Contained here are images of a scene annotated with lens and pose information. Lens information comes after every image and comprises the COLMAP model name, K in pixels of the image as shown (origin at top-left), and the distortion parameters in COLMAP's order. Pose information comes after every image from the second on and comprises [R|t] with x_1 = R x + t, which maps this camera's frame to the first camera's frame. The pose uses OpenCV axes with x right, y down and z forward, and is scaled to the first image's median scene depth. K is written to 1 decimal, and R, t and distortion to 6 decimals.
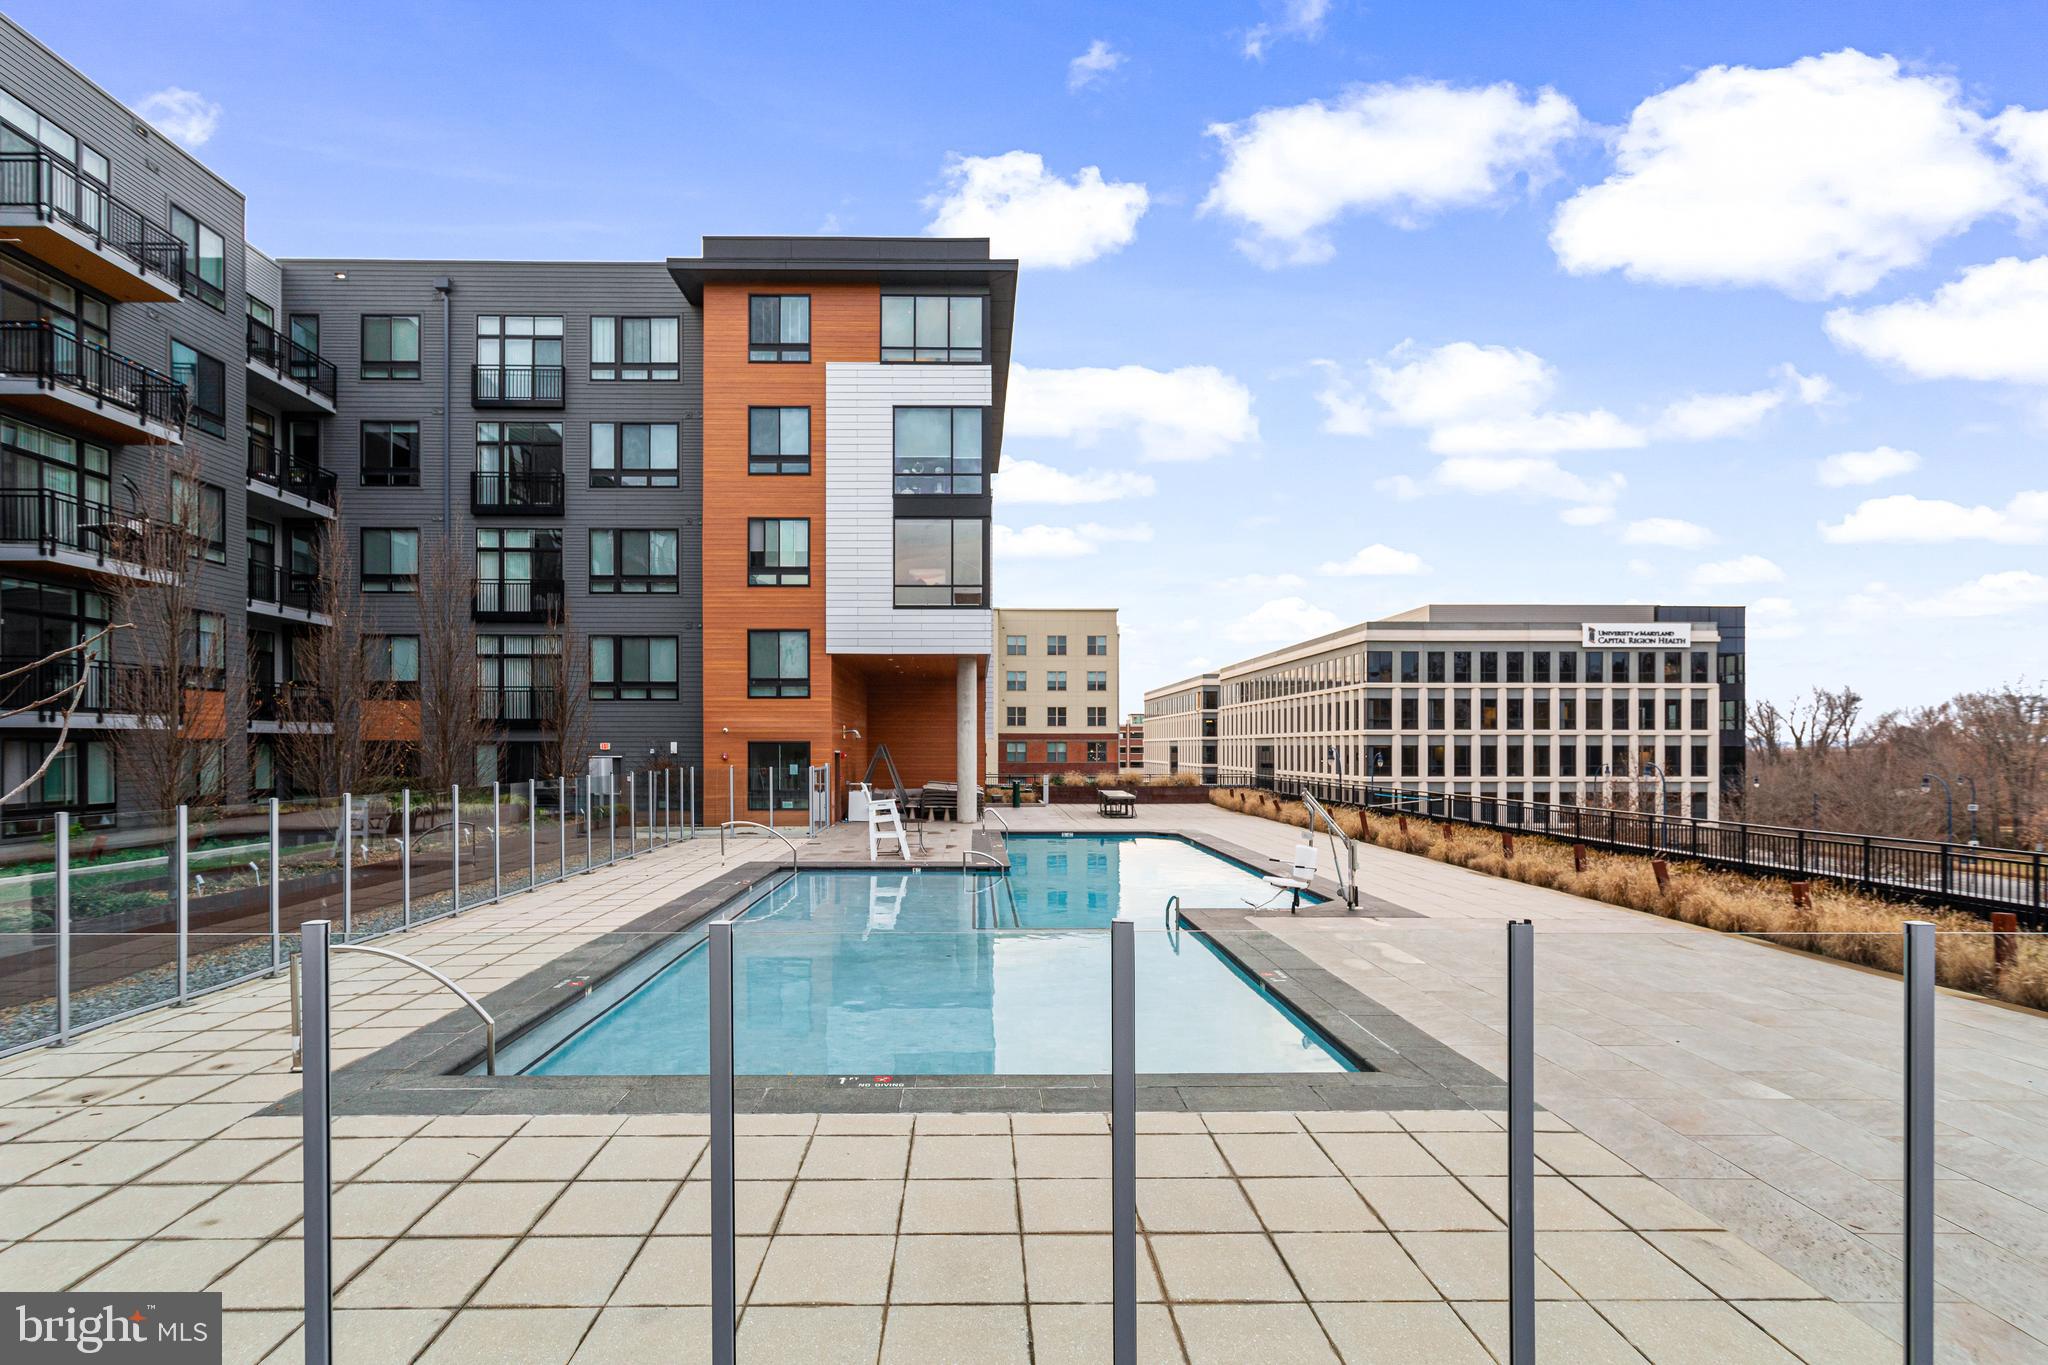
lens RADIAL K [[1028.4, 0, 979.2], [0, 1028.4, 752.0], [0, 0, 1]] dist [0.000960, 0.000318]
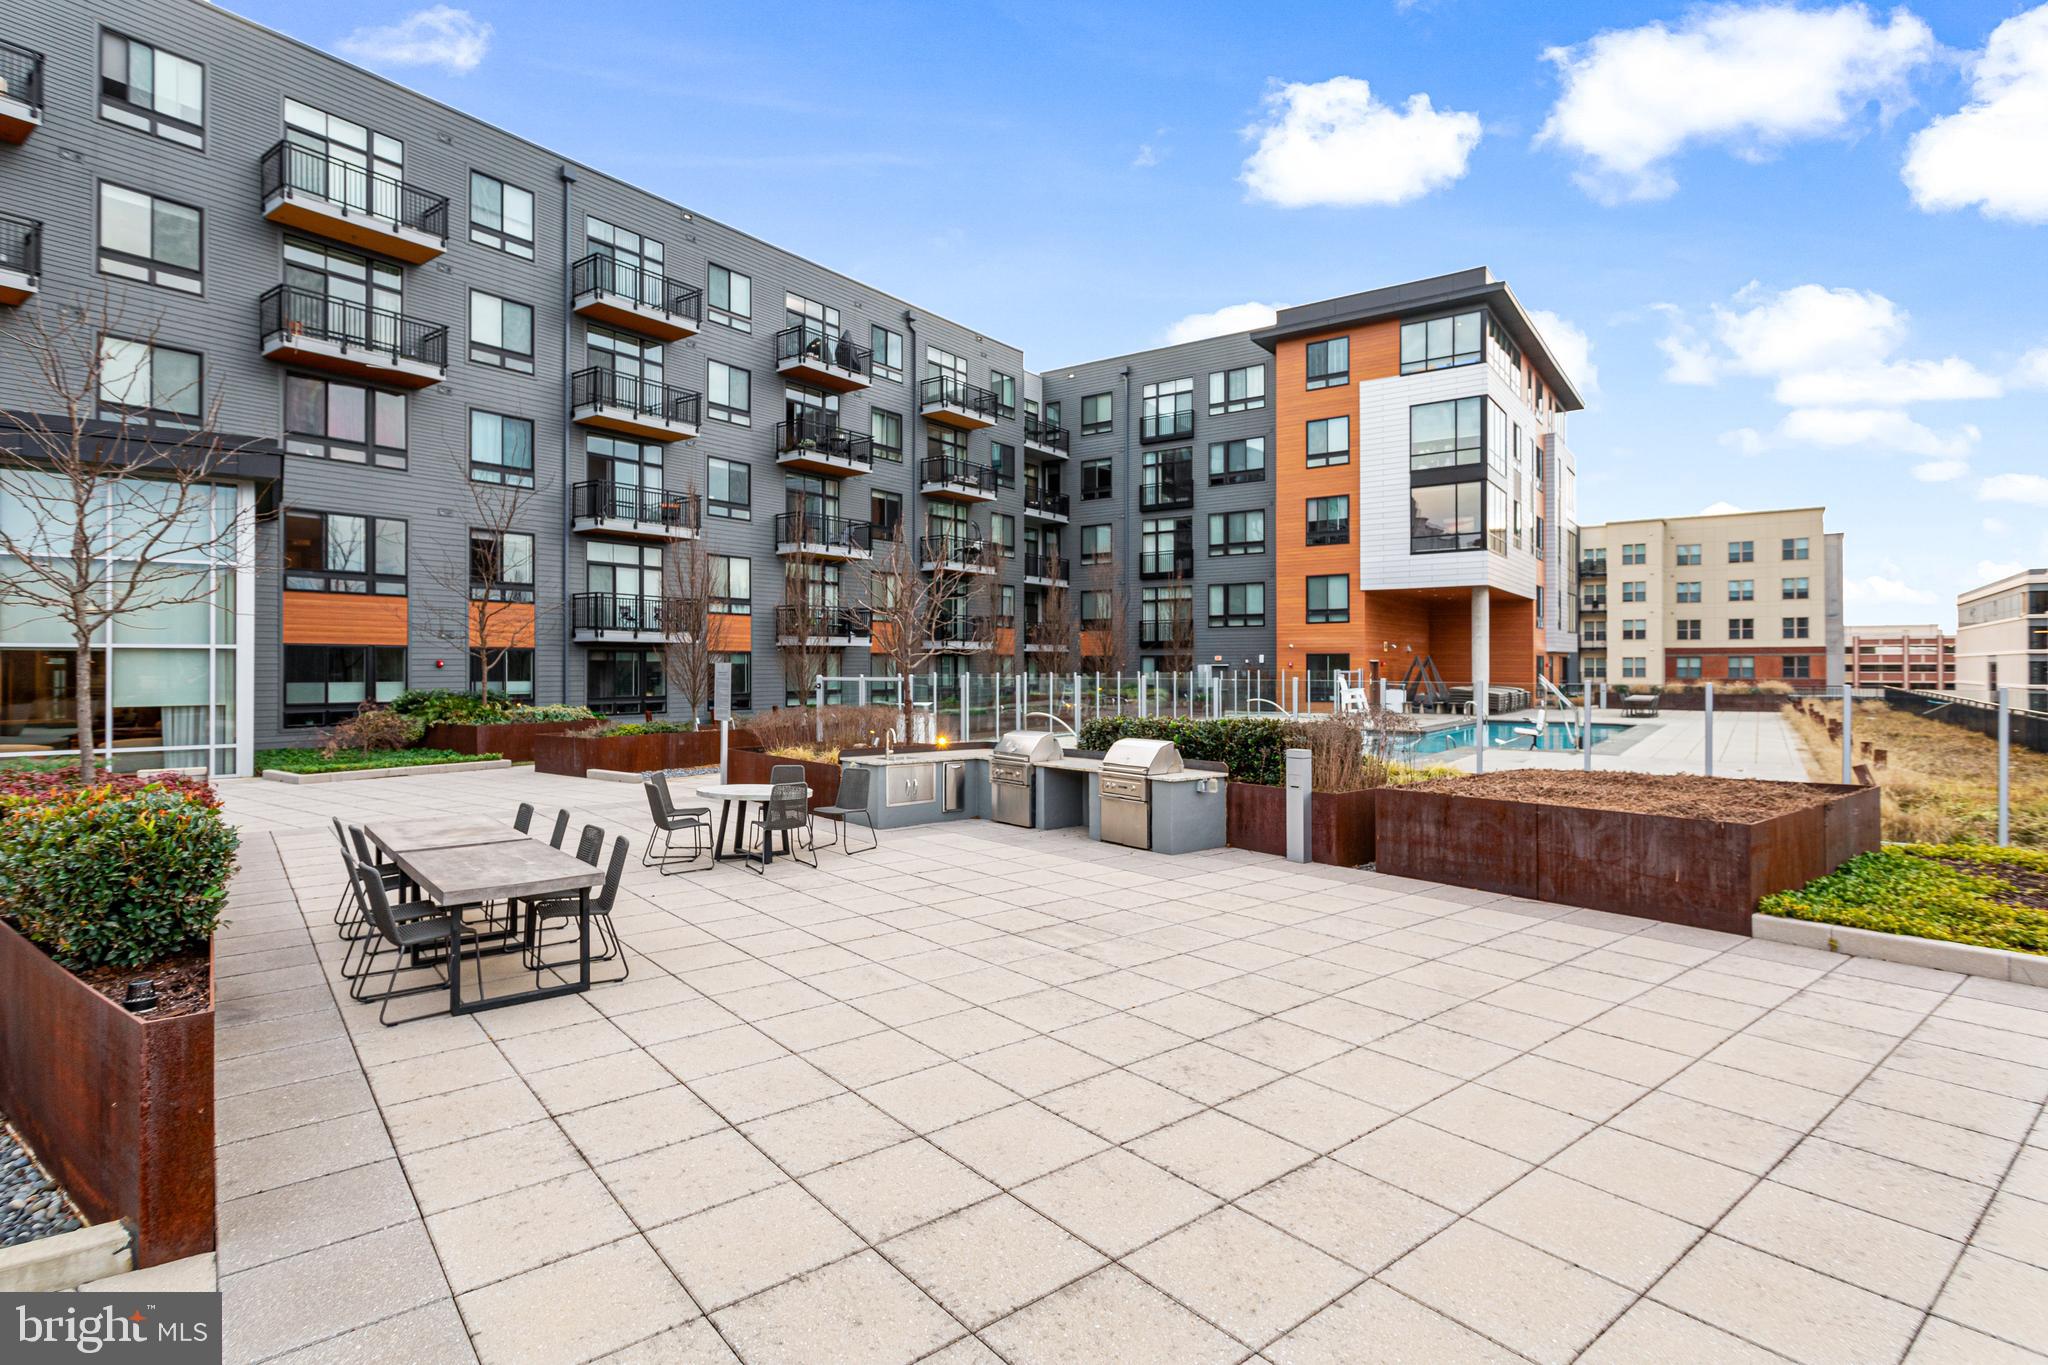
lens RADIAL K [[1022.5, 0, 1024.0], [0, 1022.5, 682.5], [0, 0, 1]] dist [-0.000987, 0.000115]
pose [[0.808221, 0.007394, -0.588833, 0.293964], [-0.001397, 0.999942, 0.010639, 0.014952], [0.588878, -0.007776, 0.808184, -0.383323]]
